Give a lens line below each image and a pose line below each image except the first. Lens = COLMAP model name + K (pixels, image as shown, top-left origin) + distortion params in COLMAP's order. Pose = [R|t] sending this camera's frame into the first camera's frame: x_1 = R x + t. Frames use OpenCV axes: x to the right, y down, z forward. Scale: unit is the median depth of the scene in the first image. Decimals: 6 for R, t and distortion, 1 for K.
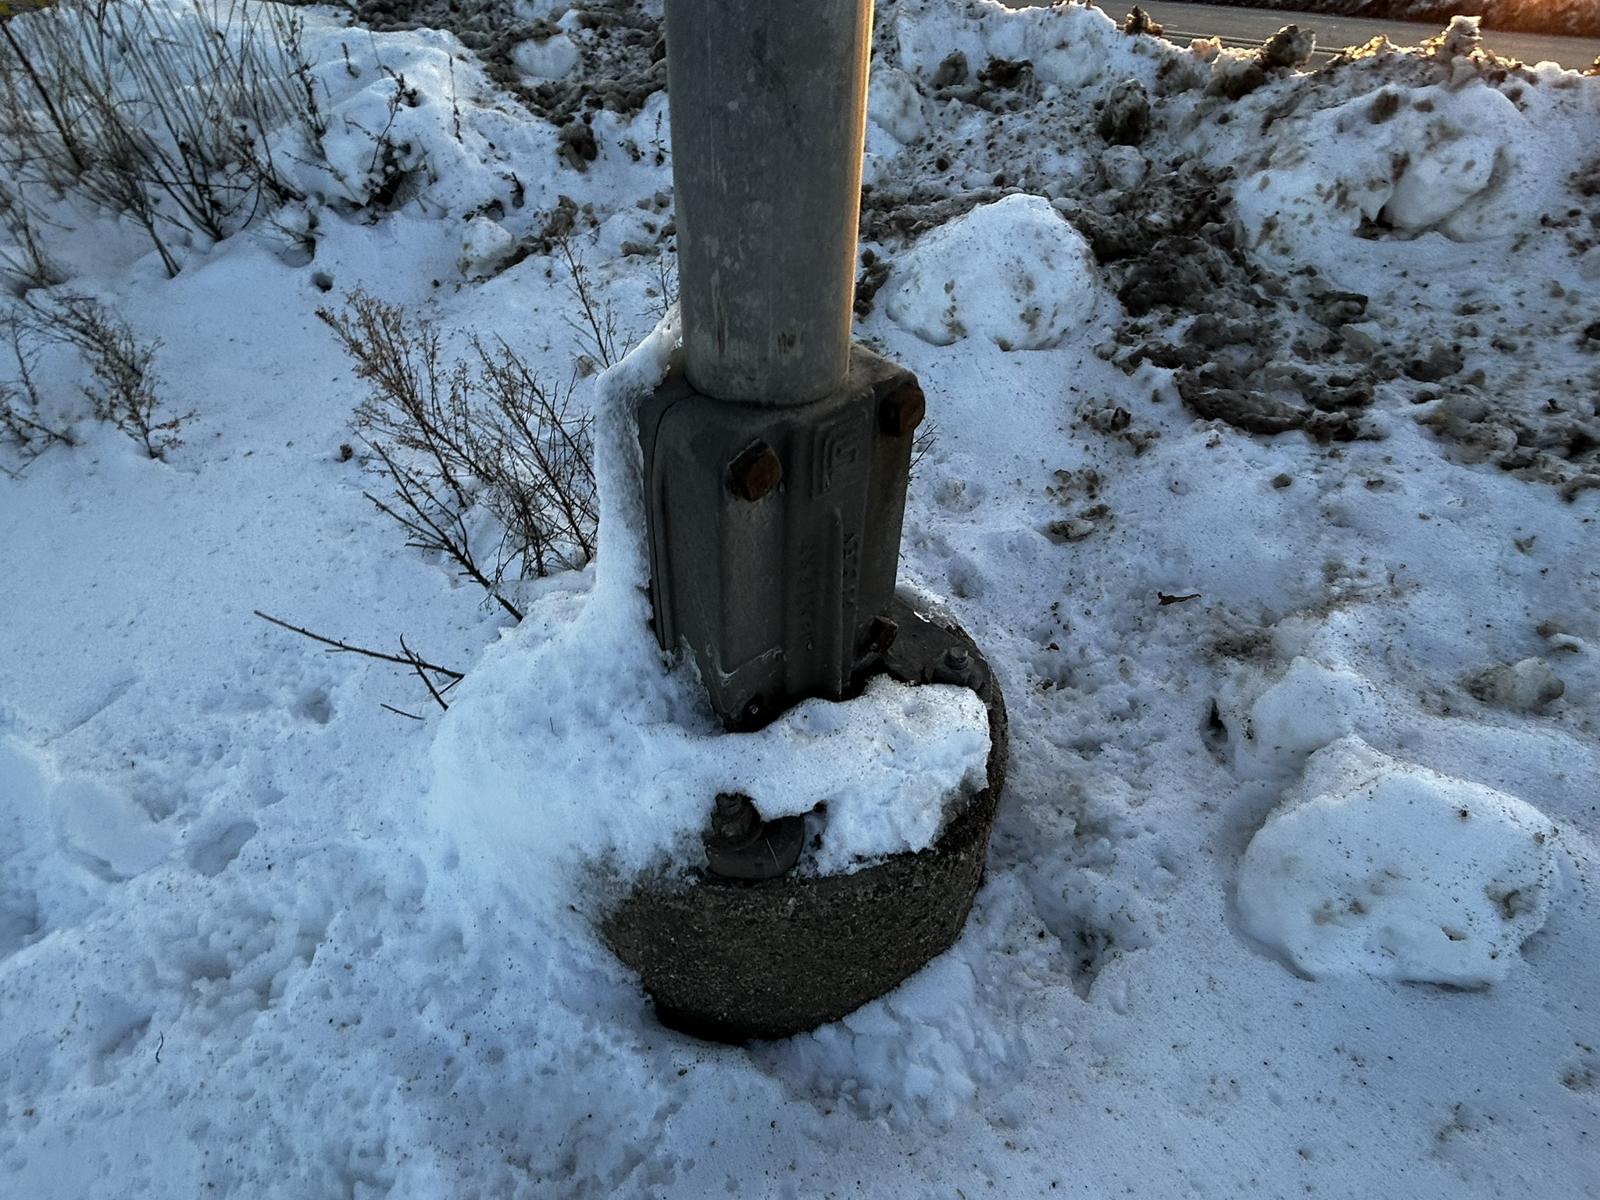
lens RADIAL K [[903.9, 0, 800.0], [0, 903.9, 600.0], [0, 0, 1]] dist [-0.001364, 0.001084]
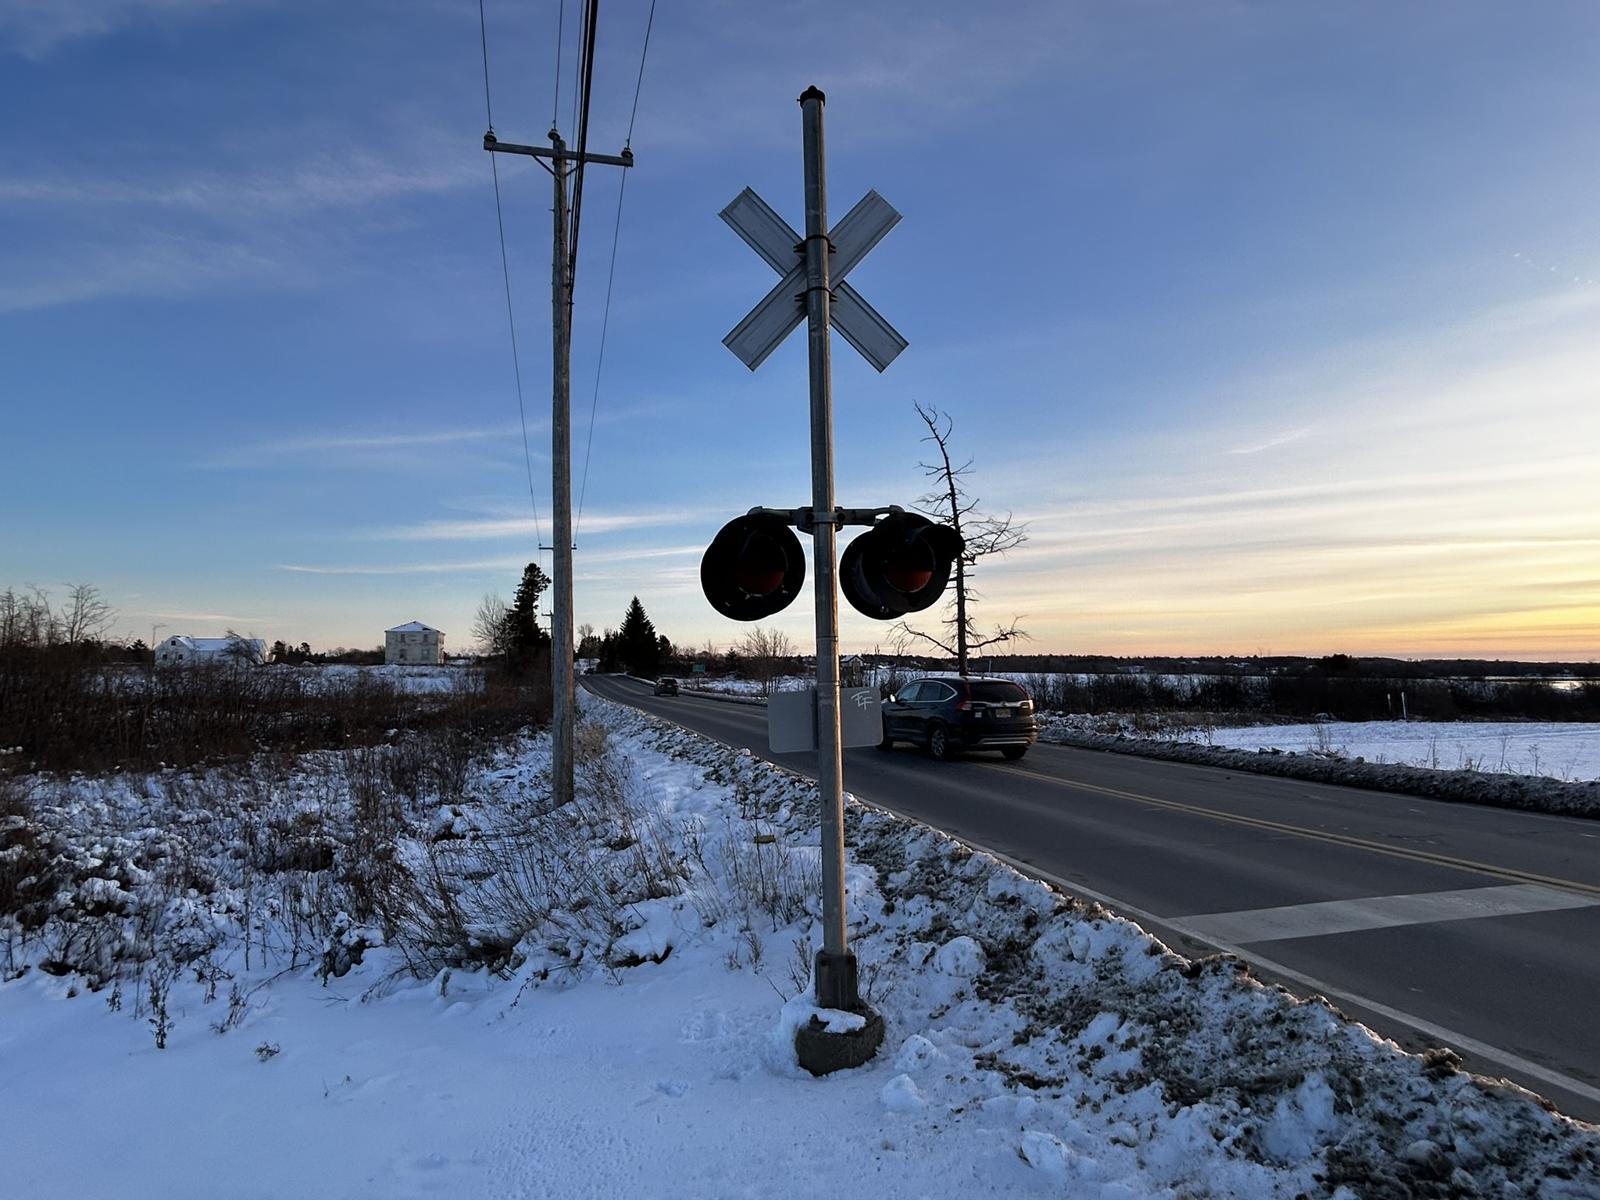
lens RADIAL K [[903.9, 0, 800.0], [0, 903.9, 600.0], [0, 0, 1]] dist [-0.001364, 0.001084]
pose [[0.836714, -0.085099, -0.540988, 1.765537], [-0.303657, 0.749992, -0.587625, 0.894006], [0.455743, 0.655949, 0.601688, -2.421821]]
